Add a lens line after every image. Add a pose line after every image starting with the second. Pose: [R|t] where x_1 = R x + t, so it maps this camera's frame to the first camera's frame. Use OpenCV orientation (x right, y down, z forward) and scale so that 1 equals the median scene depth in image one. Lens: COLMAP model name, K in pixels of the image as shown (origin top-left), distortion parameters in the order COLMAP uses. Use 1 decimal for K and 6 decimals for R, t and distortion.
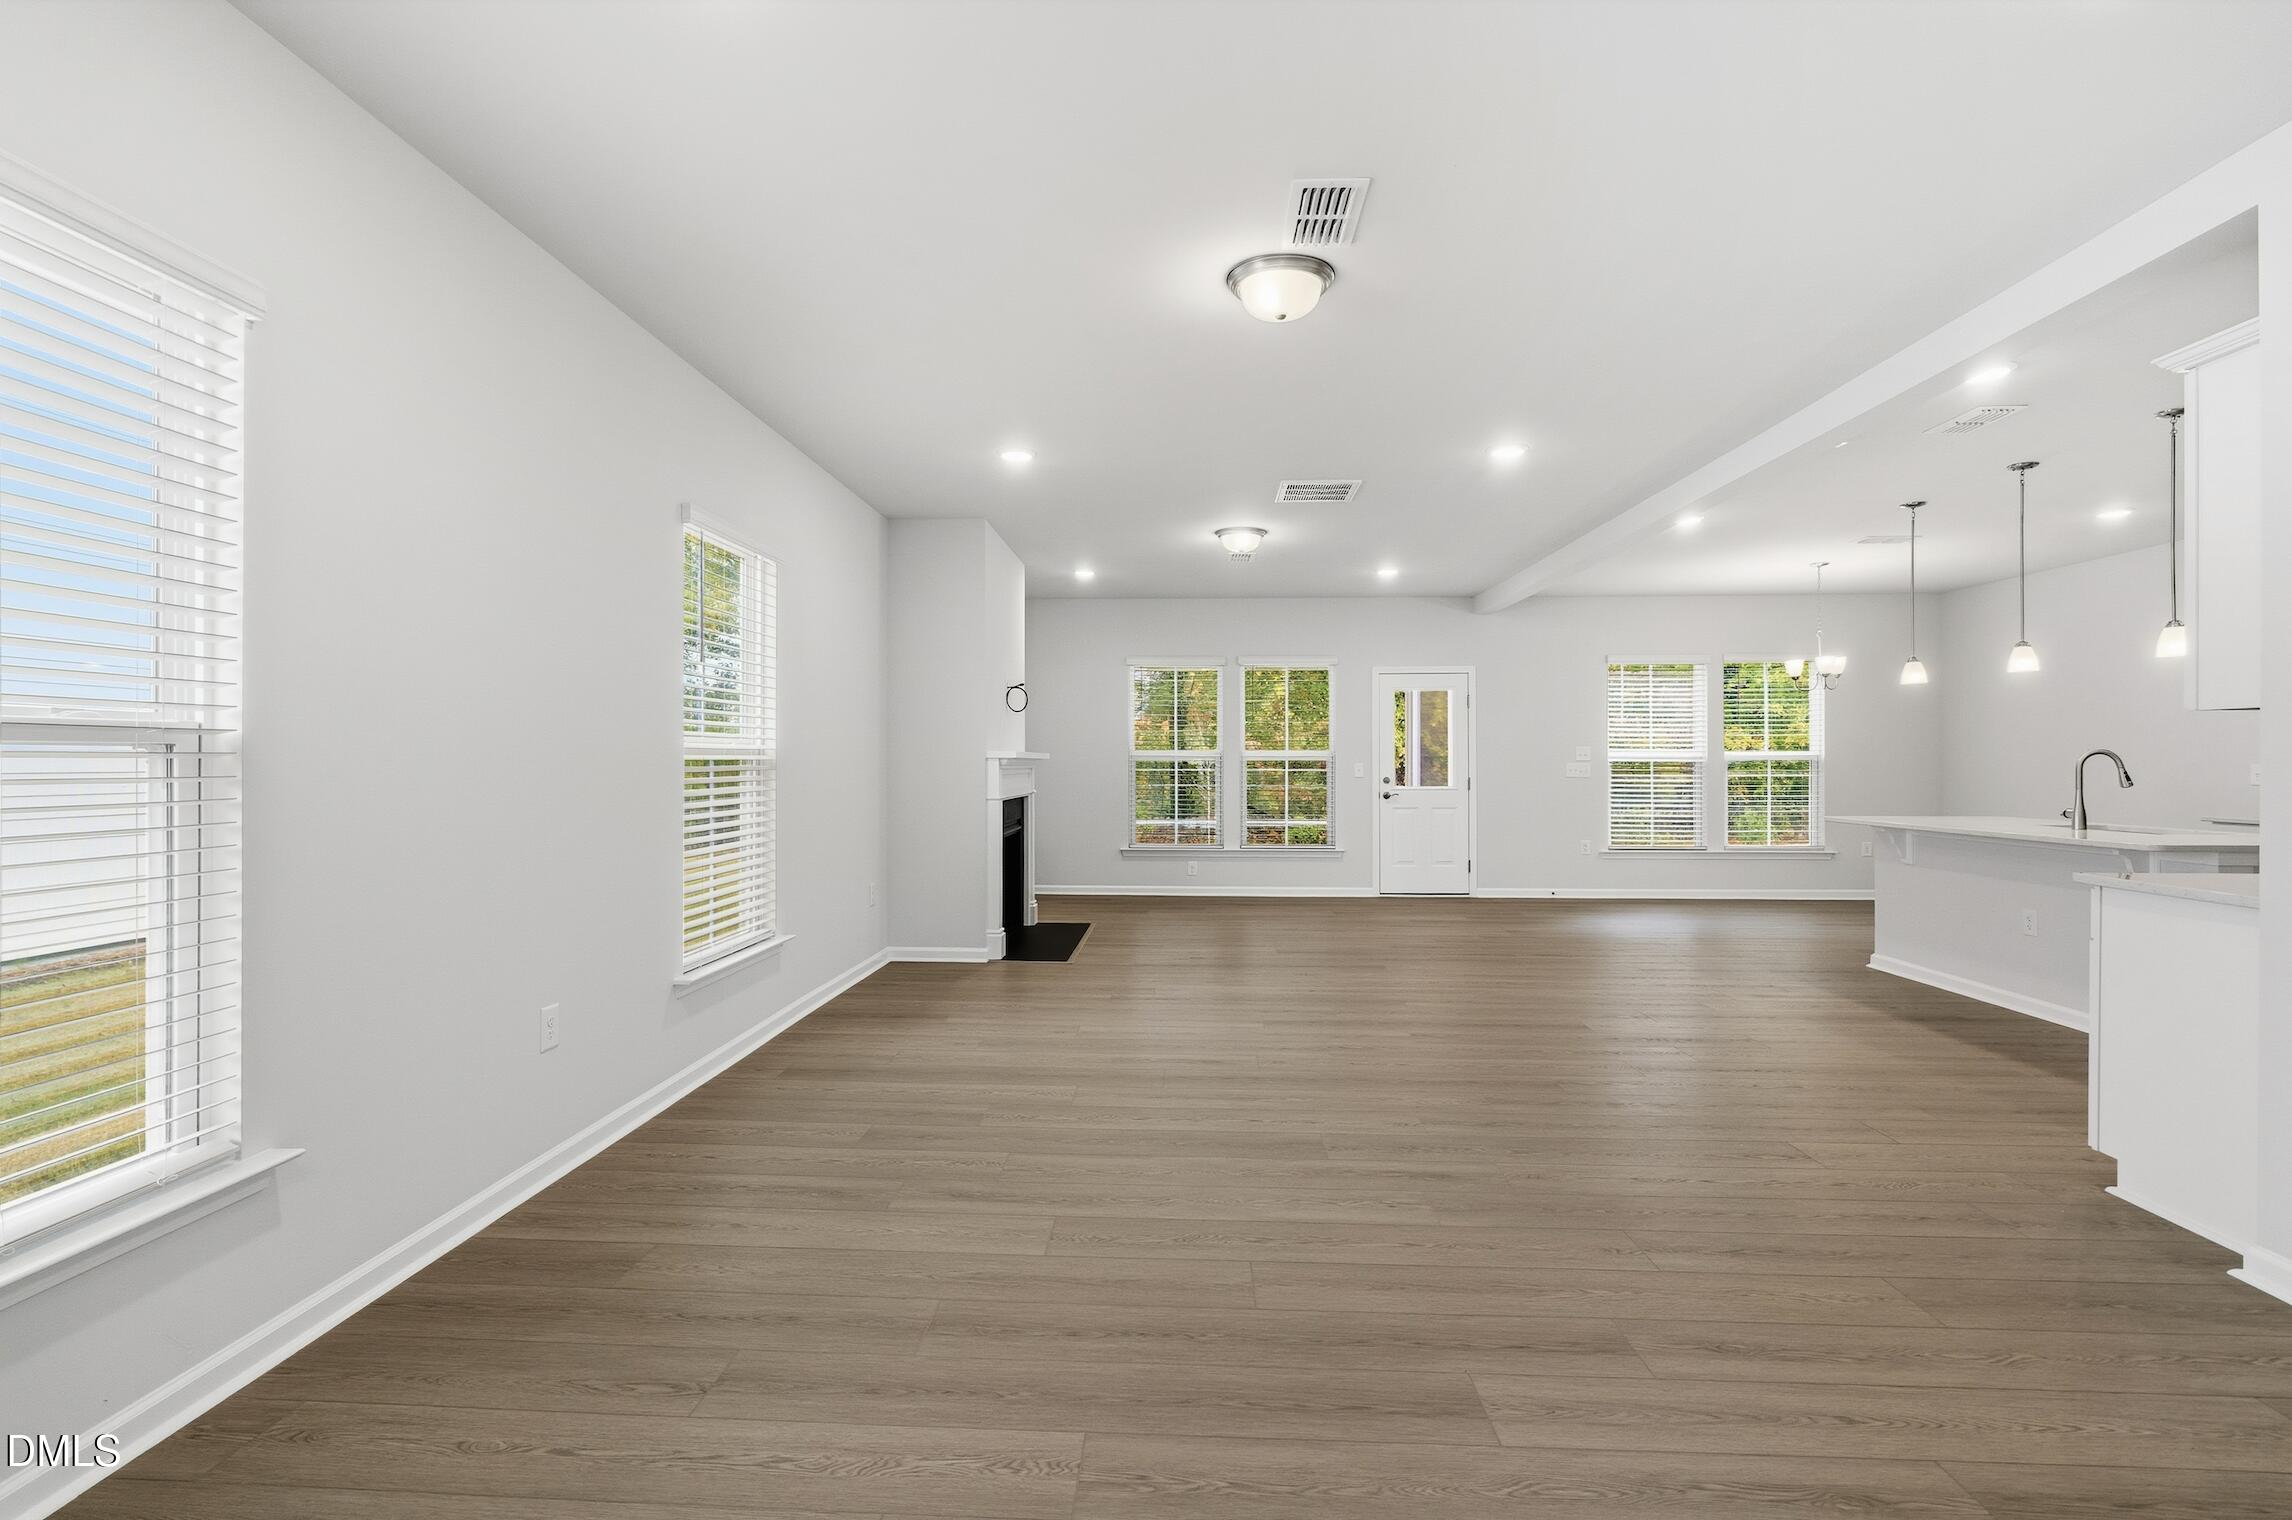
lens RADIAL K [[1050.8, 0, 1146.0], [0, 1050.8, 760.0], [0, 0, 1]] dist [-0.000601, 0.001234]
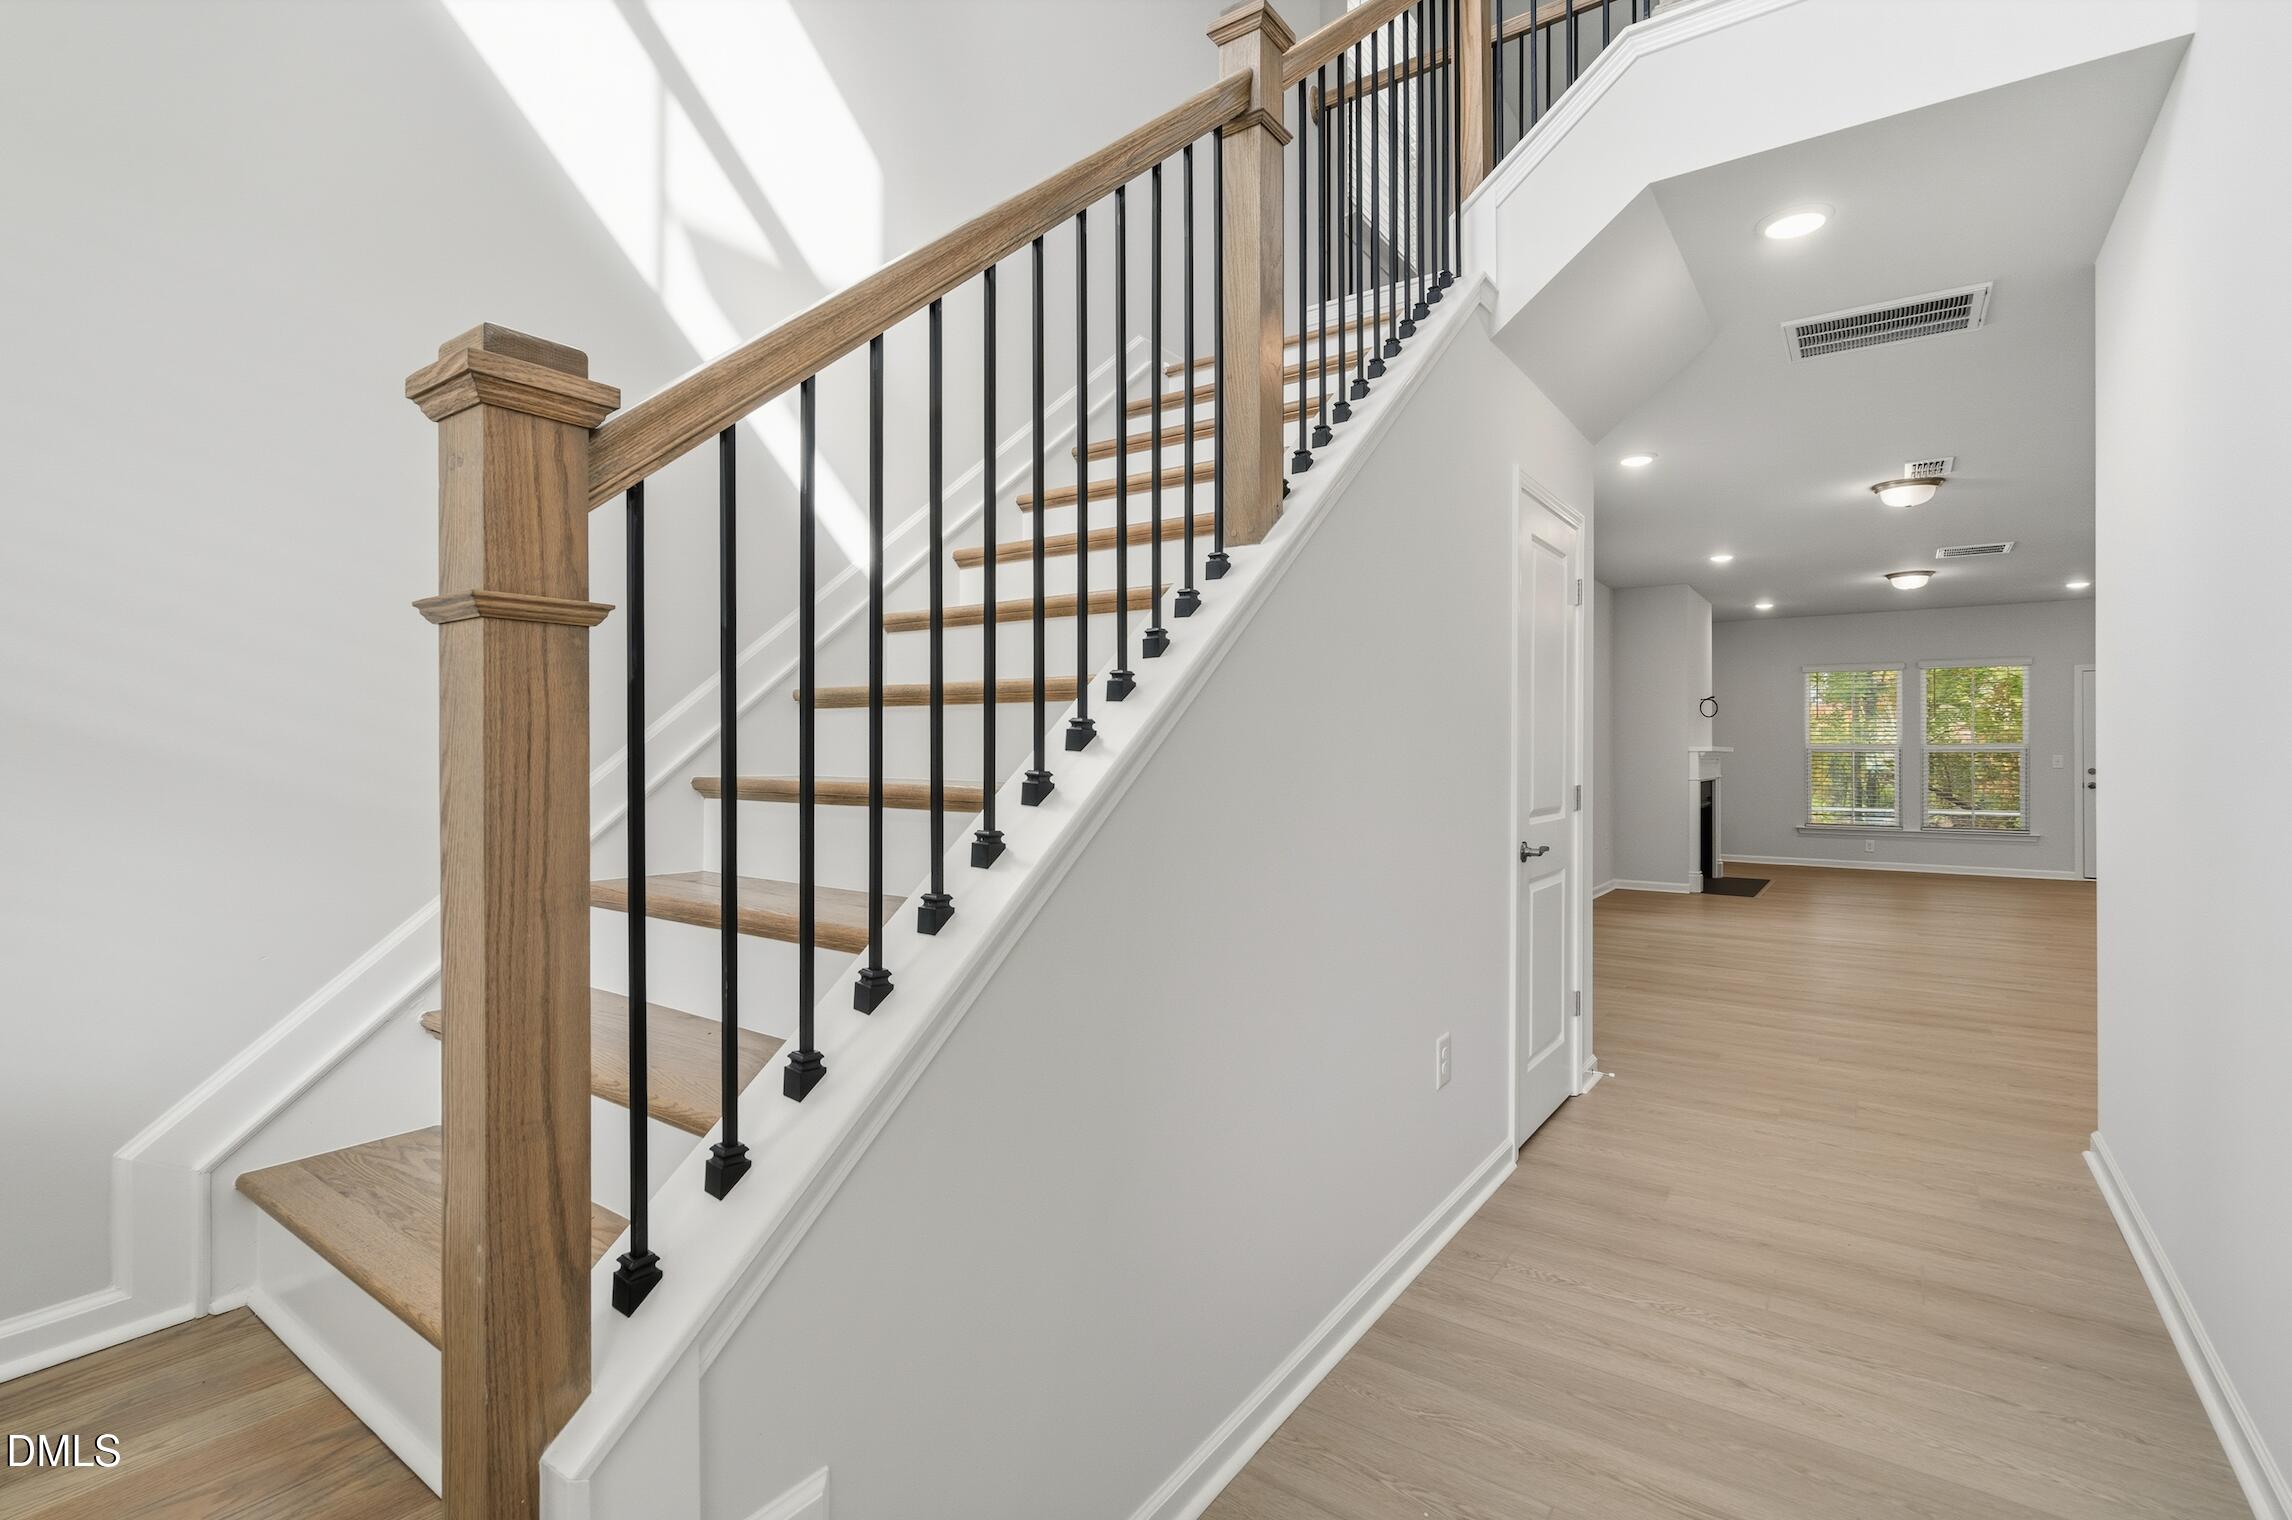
lens RADIAL K [[1046.7, 0, 1136.0], [0, 1046.7, 761.3], [0, 0, 1]] dist [-0.004807, 0.000785]
pose [[0.835670, 0.000033, -0.549231, 0.002289], [0.002743, 0.999987, 0.004233, 0.003762], [0.549224, -0.005044, 0.835660, -0.714561]]
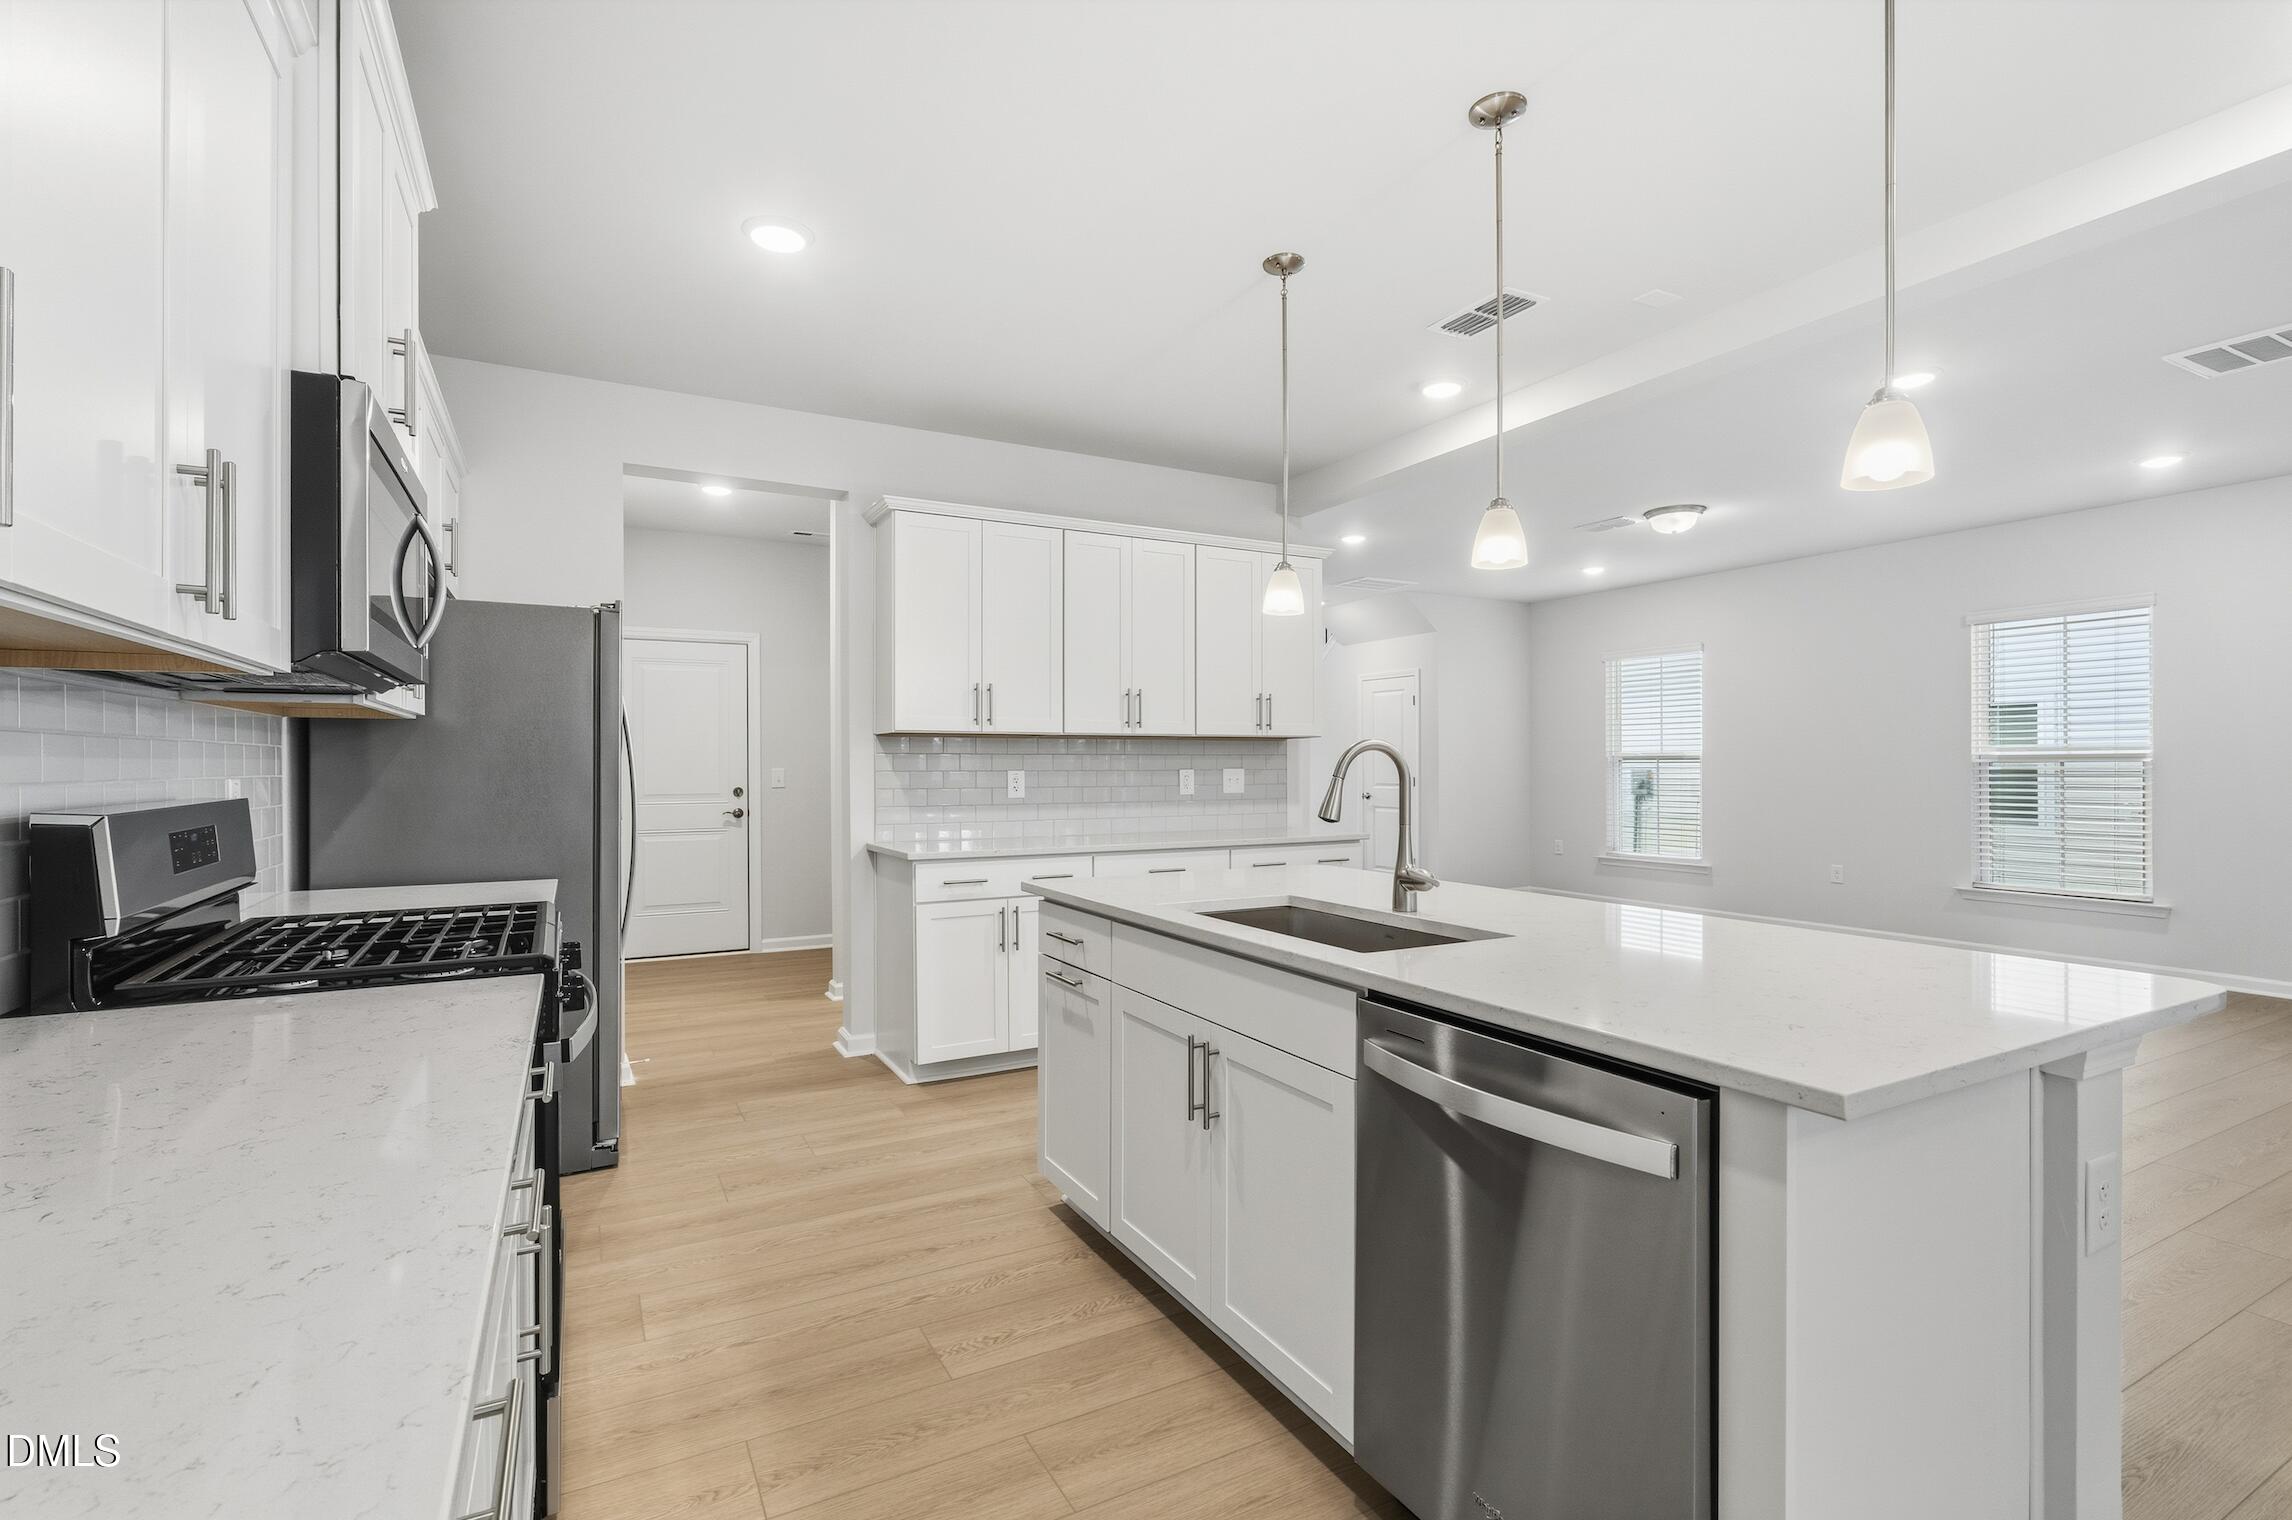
lens RADIAL K [[1046.7, 0, 1136.0], [0, 1046.7, 761.3], [0, 0, 1]] dist [-0.004807, 0.000785]
pose [[-0.860199, 0.000159, -0.509958, 1.150761], [0.001637, 0.999996, -0.002449, -0.000103], [0.509956, -0.002941, -0.860196, 1.256867]]
